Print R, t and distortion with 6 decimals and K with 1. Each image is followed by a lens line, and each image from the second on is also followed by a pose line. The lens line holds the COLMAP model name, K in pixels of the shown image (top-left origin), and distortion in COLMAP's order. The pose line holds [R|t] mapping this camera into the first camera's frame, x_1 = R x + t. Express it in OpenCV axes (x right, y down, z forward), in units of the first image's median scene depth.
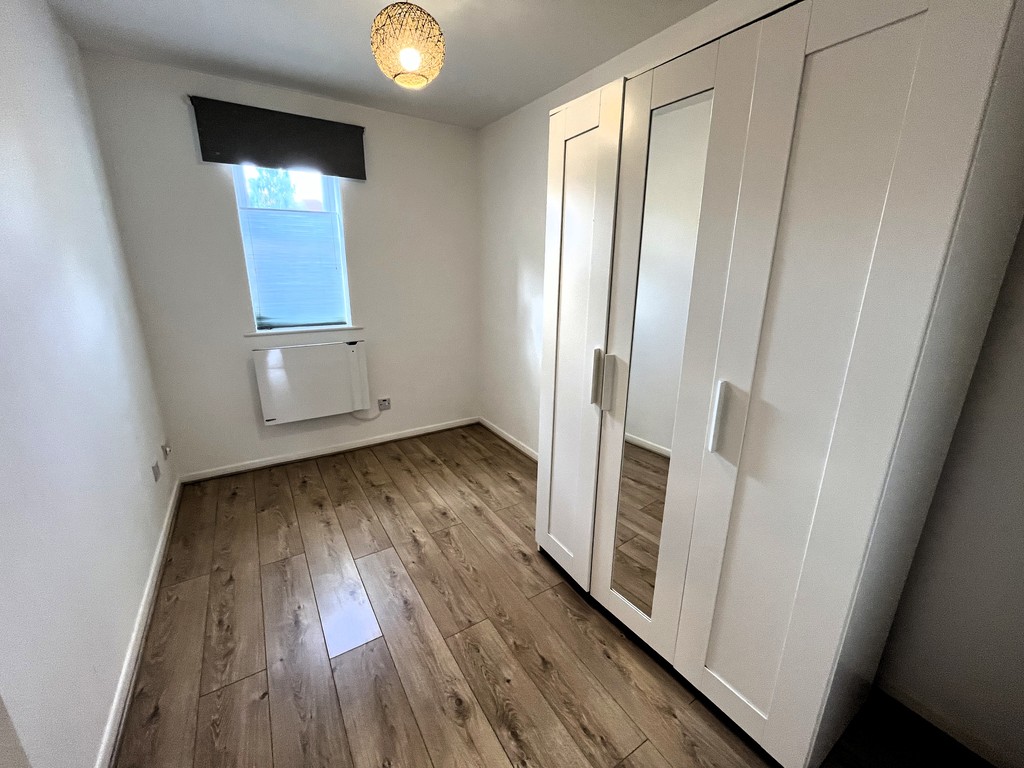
lens RADIAL K [[413.7, 0, 511.0], [0, 413.7, 383.5], [0, 0, 1]] dist [-0.002105, -0.000285]
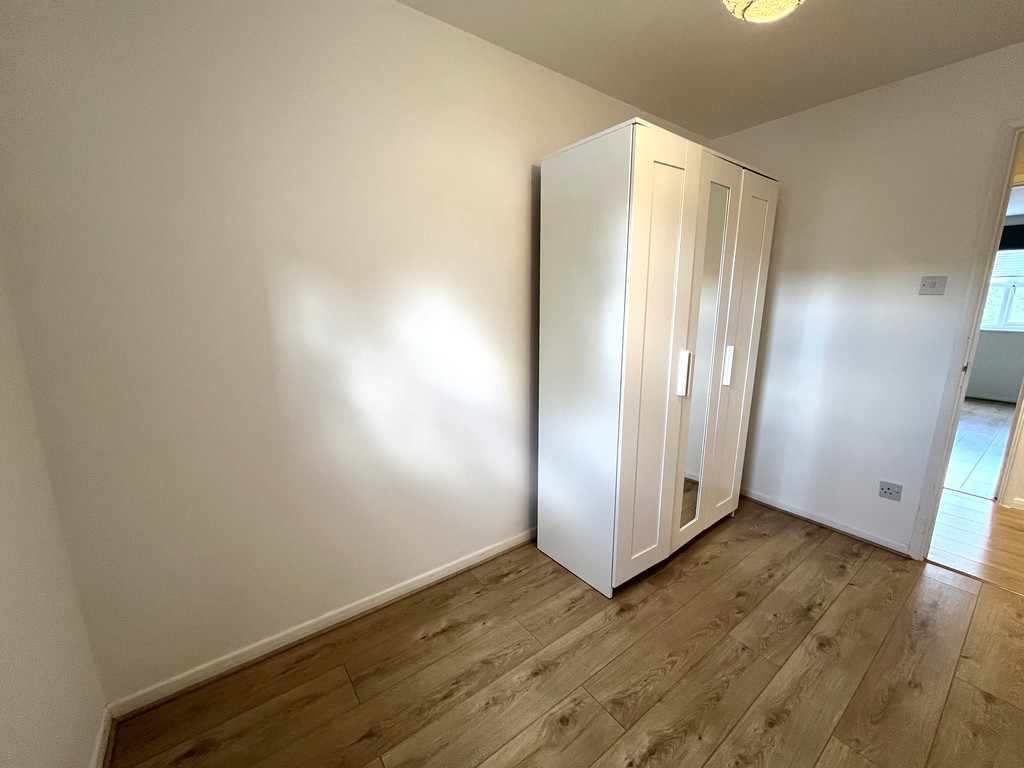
lens RADIAL K [[413.7, 0, 511.0], [0, 413.7, 383.5], [0, 0, 1]] dist [-0.002105, -0.000285]
pose [[-0.080906, -0.213708, 0.973541, -0.683818], [0.269109, 0.935786, 0.227784, -0.290218], [-0.959705, 0.280418, -0.018200, 1.087757]]
